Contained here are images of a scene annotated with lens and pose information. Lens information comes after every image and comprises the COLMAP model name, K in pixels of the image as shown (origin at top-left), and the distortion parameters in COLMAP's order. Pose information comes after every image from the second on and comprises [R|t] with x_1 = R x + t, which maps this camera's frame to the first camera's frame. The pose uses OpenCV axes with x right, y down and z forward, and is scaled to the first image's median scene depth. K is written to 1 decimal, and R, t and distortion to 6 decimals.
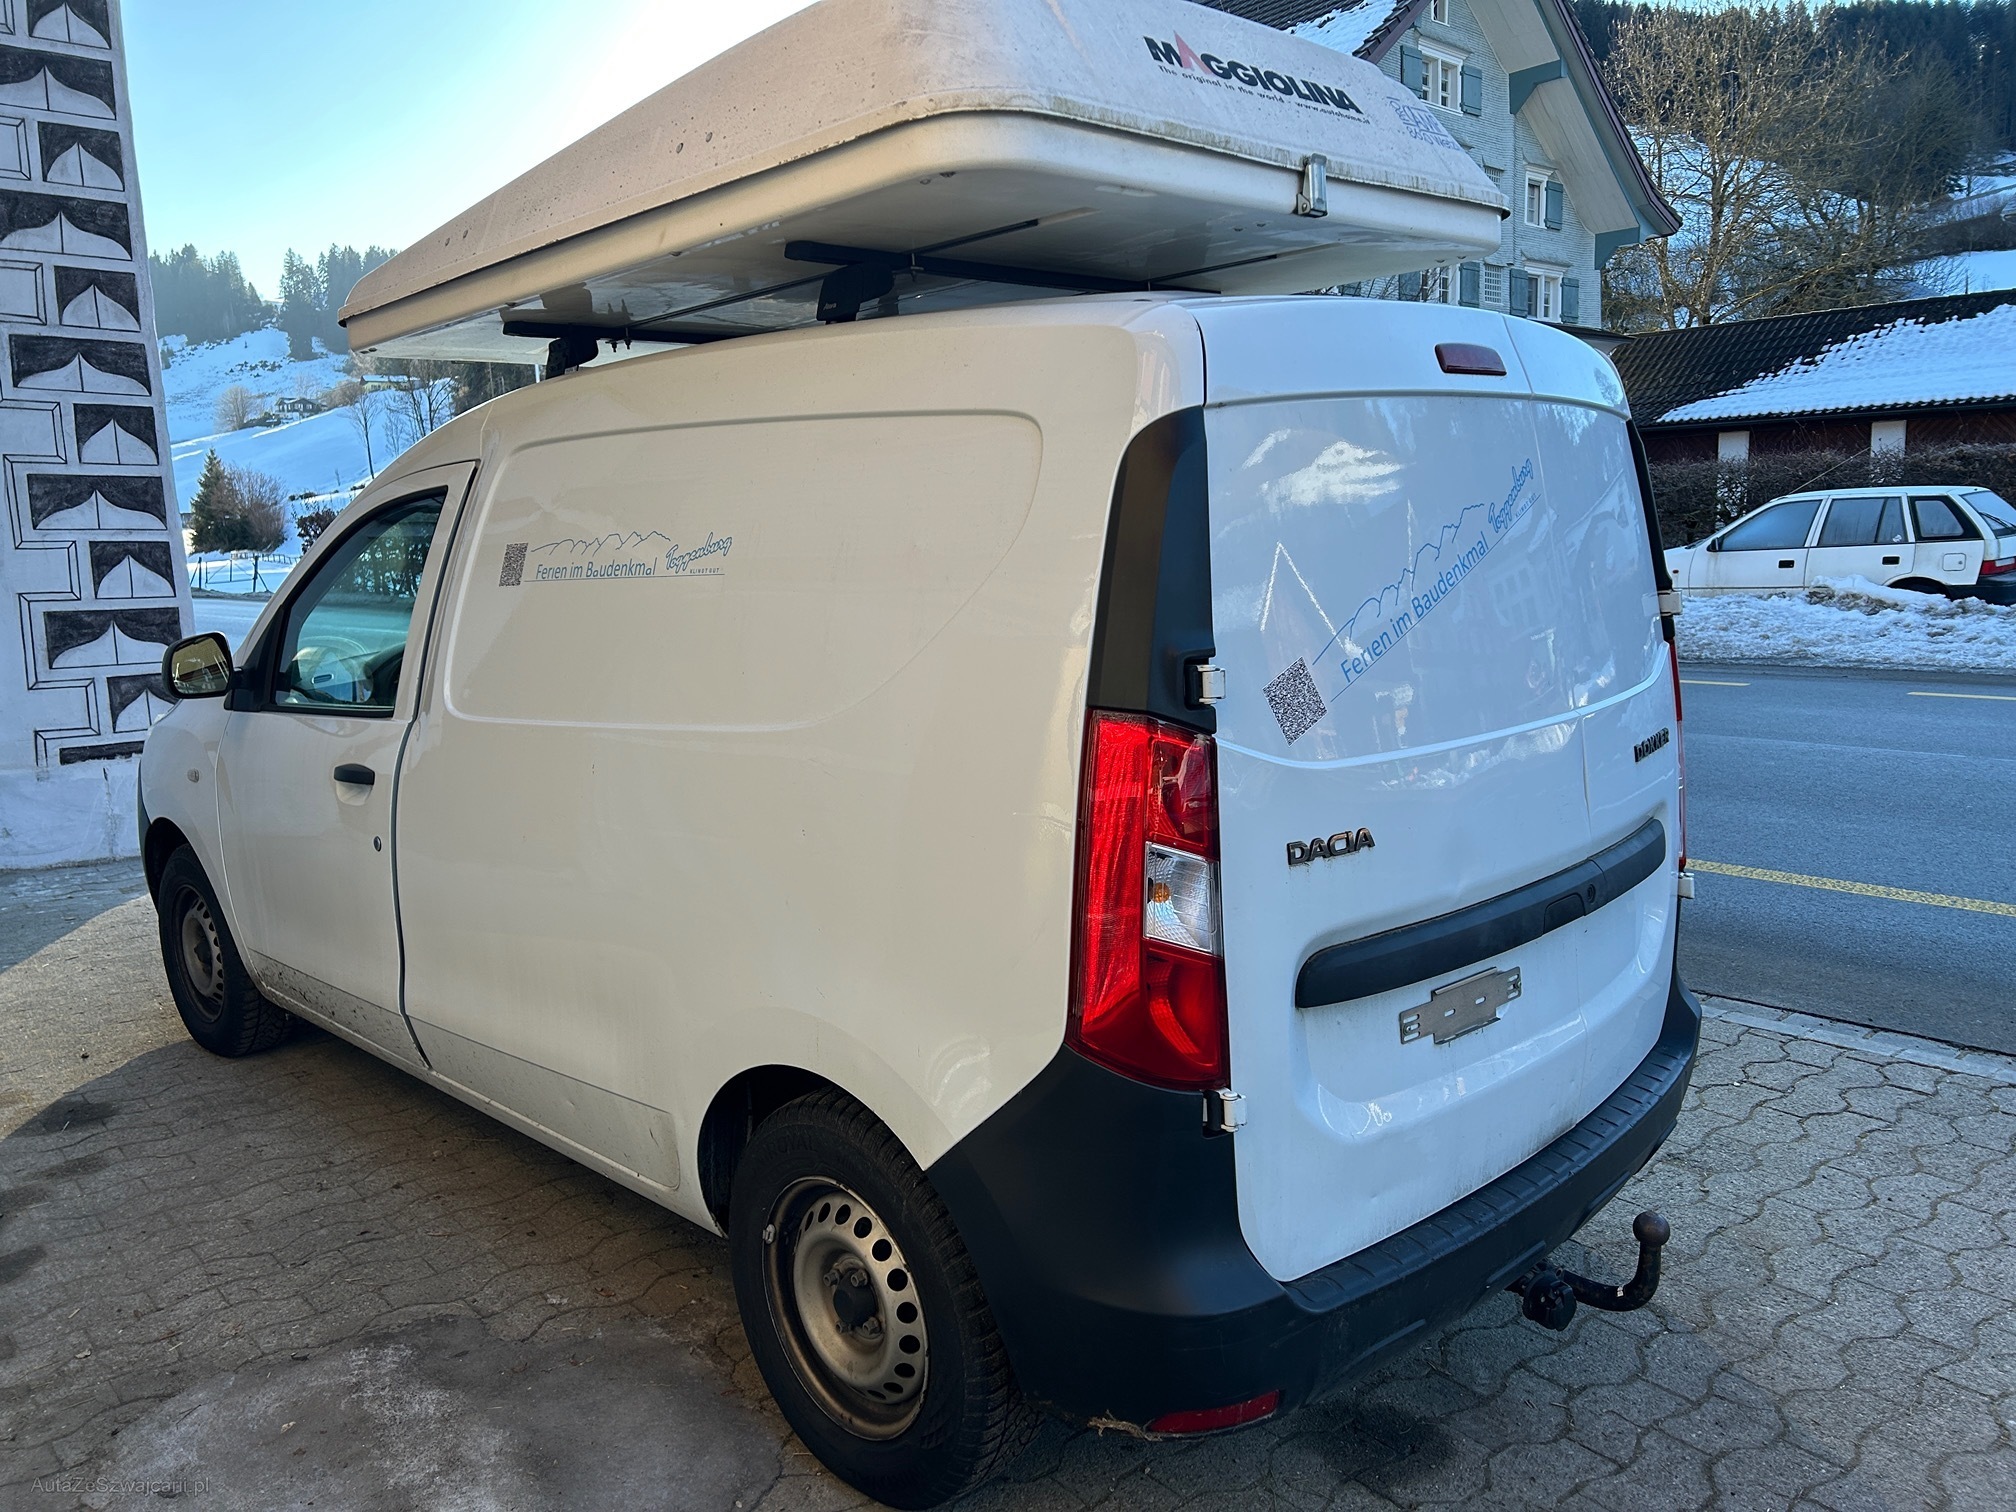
lens RADIAL K [[1536.1, 0, 1010.0], [0, 1536.1, 752.9], [0, 0, 1]] dist [0.036821, -0.044324]
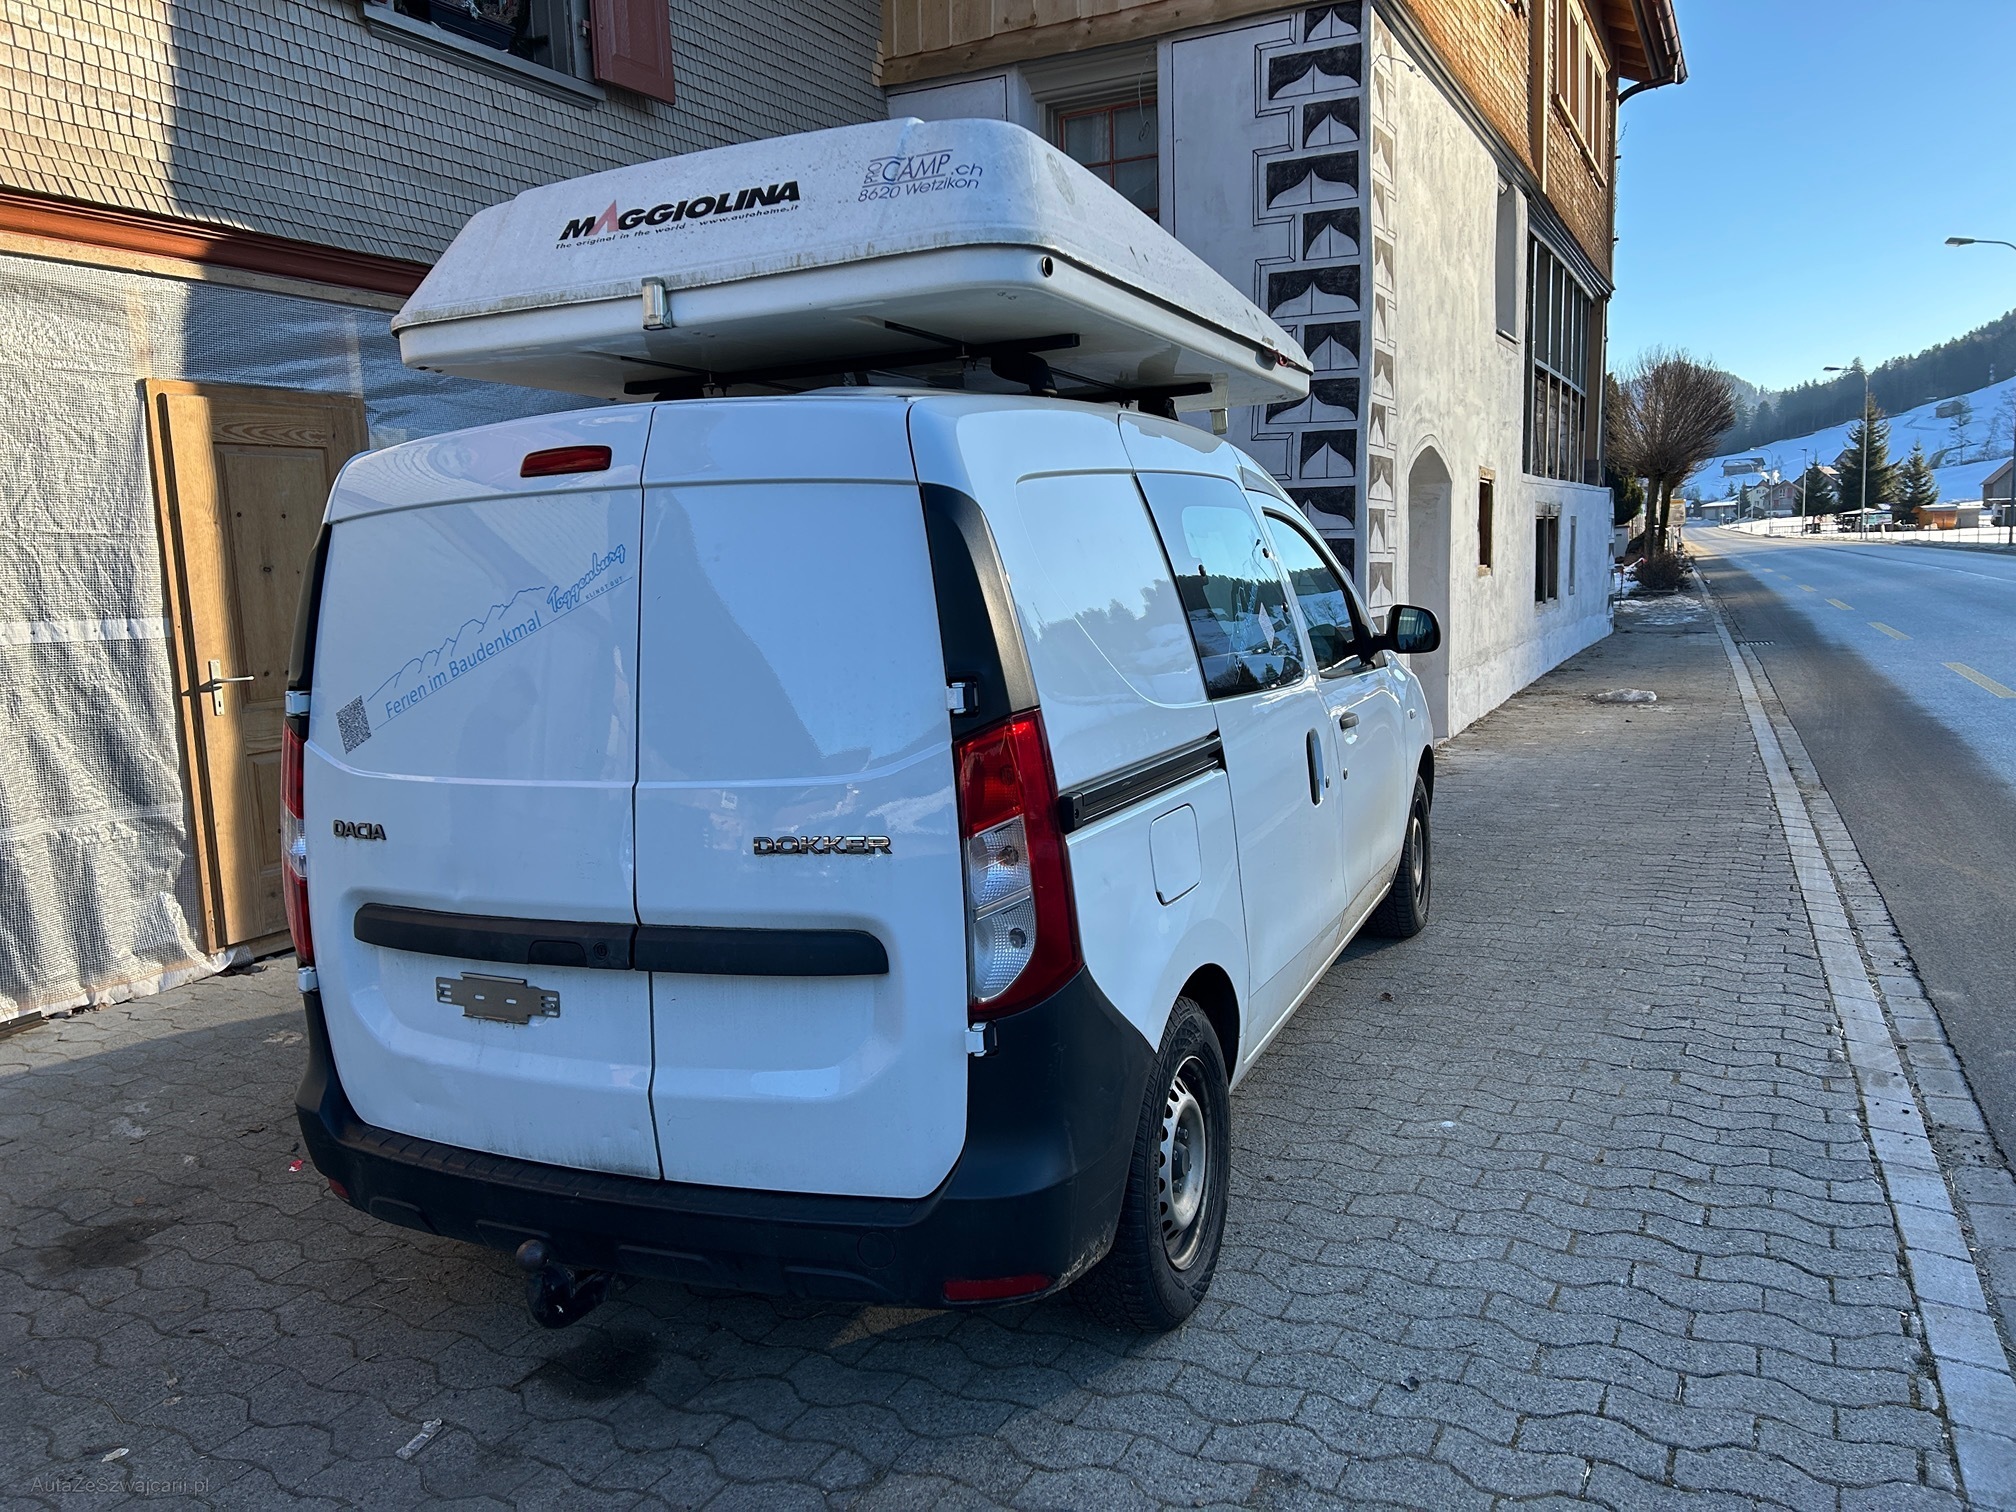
lens RADIAL K [[1536.1, 0, 1006.2], [0, 1536.1, 753.3], [0, 0, 1]] dist [0.036821, -0.044324]
pose [[0.356293, 0.137354, -0.924223, 1.483308], [-0.108701, 0.988513, 0.105003, -0.192227], [0.928030, 0.063052, 0.367131, 0.881688]]
